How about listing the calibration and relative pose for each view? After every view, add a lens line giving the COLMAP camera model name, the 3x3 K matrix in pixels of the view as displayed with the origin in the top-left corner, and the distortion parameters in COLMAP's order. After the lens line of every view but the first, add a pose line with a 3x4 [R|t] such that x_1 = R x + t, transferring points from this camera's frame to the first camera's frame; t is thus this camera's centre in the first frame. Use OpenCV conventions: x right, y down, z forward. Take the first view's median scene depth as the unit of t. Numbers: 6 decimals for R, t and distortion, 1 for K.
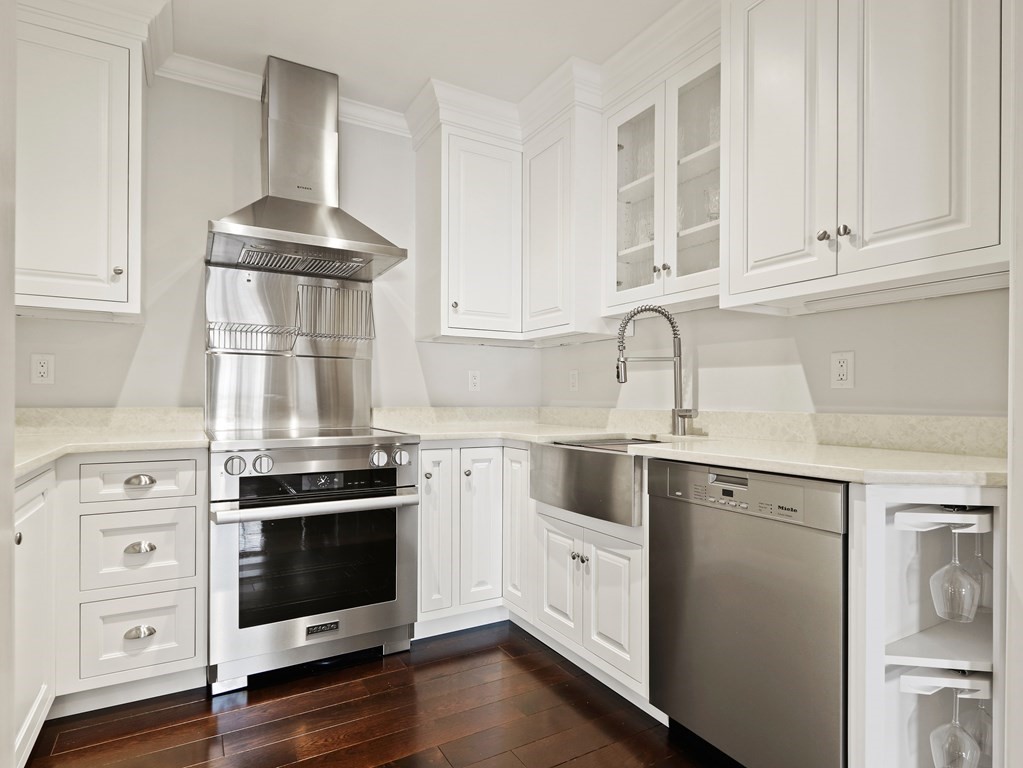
lens RADIAL K [[557.3, 0, 502.5], [0, 557.3, 400.6], [0, 0, 1]] dist [0.000568, -0.002718]
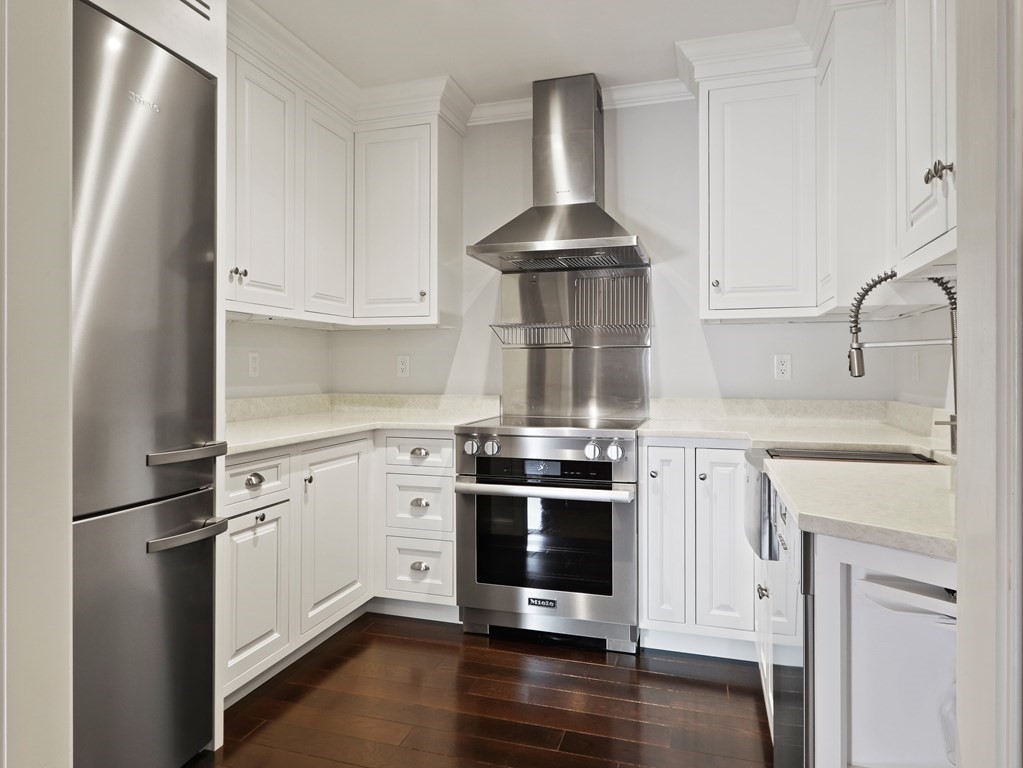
lens RADIAL K [[673.9, 0, 485.9], [0, 673.9, 369.5], [0, 0, 1]] dist [-0.006634, 0.003358]
pose [[0.667451, -0.005753, -0.744632, 0.552004], [0.000493, 0.999973, -0.007284, -0.035658], [0.744654, 0.004495, 0.667436, 0.034798]]
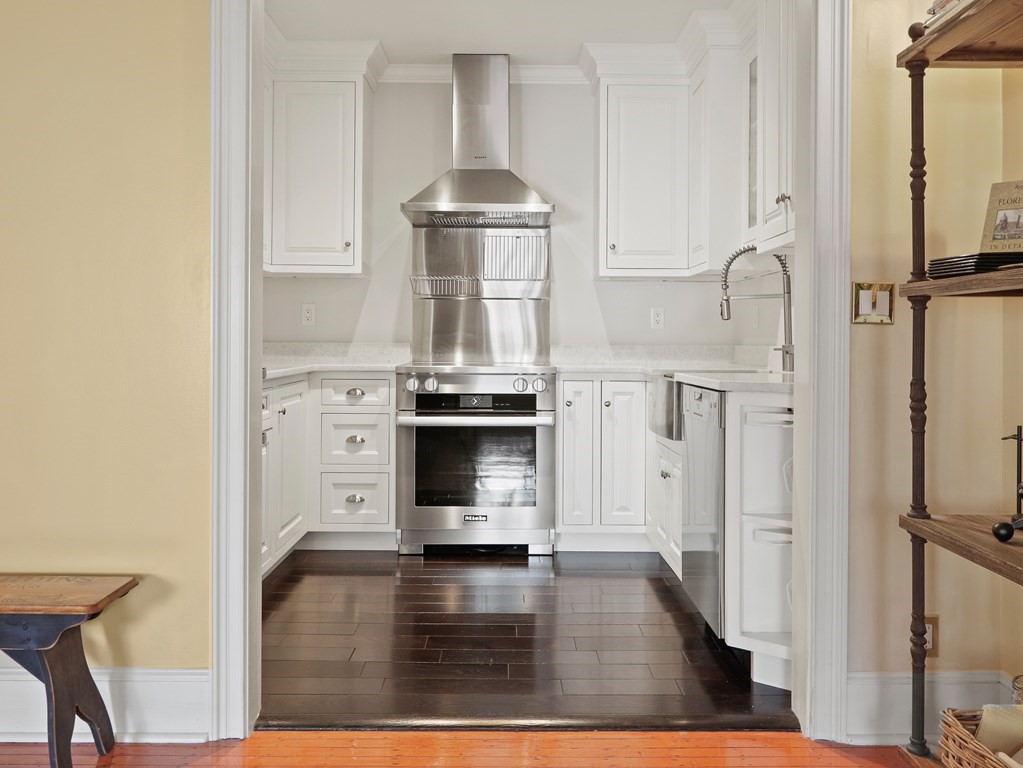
lens RADIAL K [[886.1, 0, 509.4], [0, 886.1, 341.3], [0, 0, 1]] dist [0.000811, -0.003437]
pose [[0.870485, 0.000935, -0.492194, 0.683876], [-0.003694, 0.999982, -0.004633, 0.017850], [0.492181, 0.005851, 0.870473, -0.661868]]
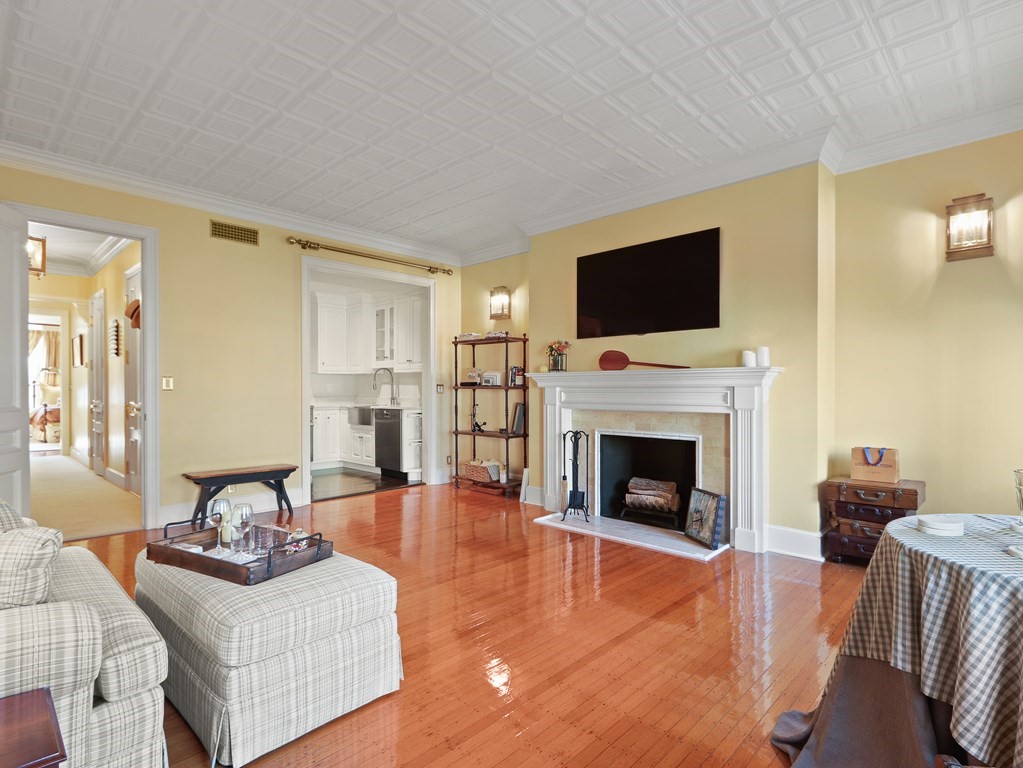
lens RADIAL K [[534.8, 0, 508.6], [0, 534.8, 383.2], [0, 0, 1]] dist [-0.000552, -0.000318]
pose [[0.959194, -0.008767, 0.282613, 0.071921], [0.010060, 0.999945, -0.003124, -0.054760], [-0.282570, 0.005839, 0.959229, -2.504483]]
